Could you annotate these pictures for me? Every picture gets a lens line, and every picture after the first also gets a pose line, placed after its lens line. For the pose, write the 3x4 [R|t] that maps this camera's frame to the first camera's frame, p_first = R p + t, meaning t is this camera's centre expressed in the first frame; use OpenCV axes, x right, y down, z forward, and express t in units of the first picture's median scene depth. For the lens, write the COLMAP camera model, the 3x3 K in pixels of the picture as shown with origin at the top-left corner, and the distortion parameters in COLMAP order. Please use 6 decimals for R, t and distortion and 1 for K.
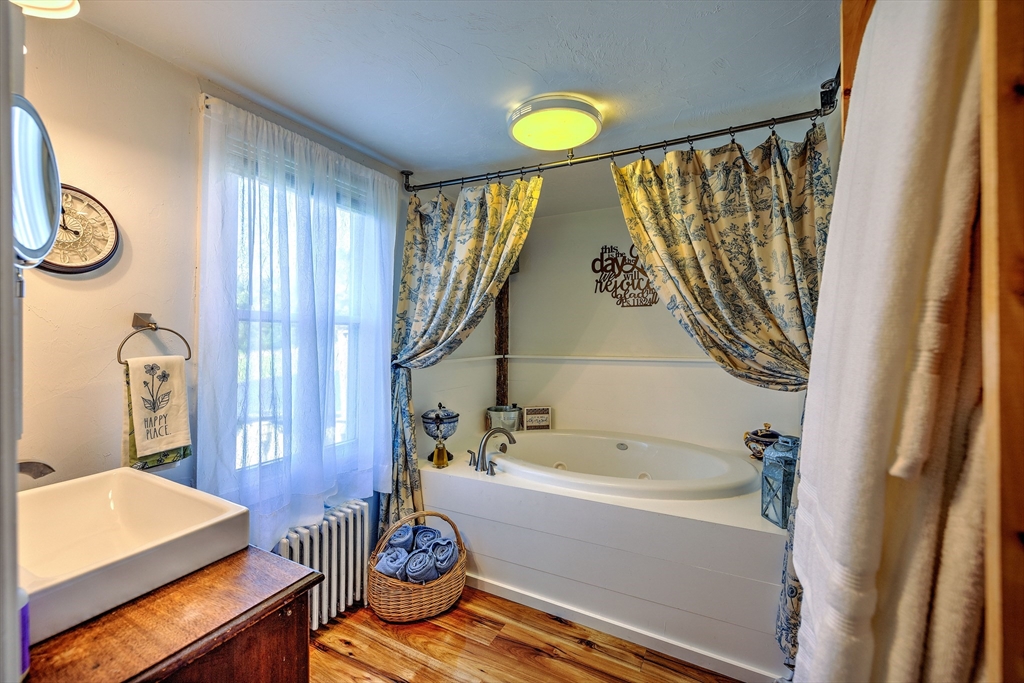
lens RADIAL K [[423.9, 0, 512.4], [0, 423.9, 336.2], [0, 0, 1]] dist [-0.001584, -0.000202]
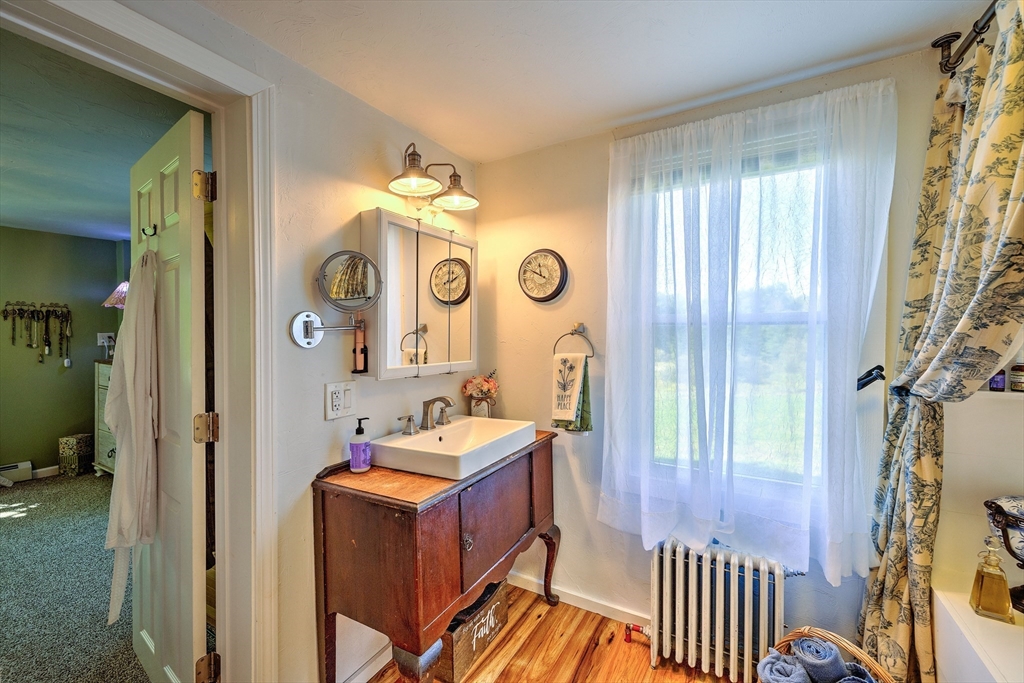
lens RADIAL K [[423.9, 0, 508.0], [0, 423.9, 338.6], [0, 0, 1]] dist [-0.001584, -0.000202]
pose [[-0.047451, 0.004546, -0.998863, 0.427813], [-0.000969, 0.999989, 0.004597, -0.005942], [0.998873, 0.001186, -0.047446, 0.619294]]
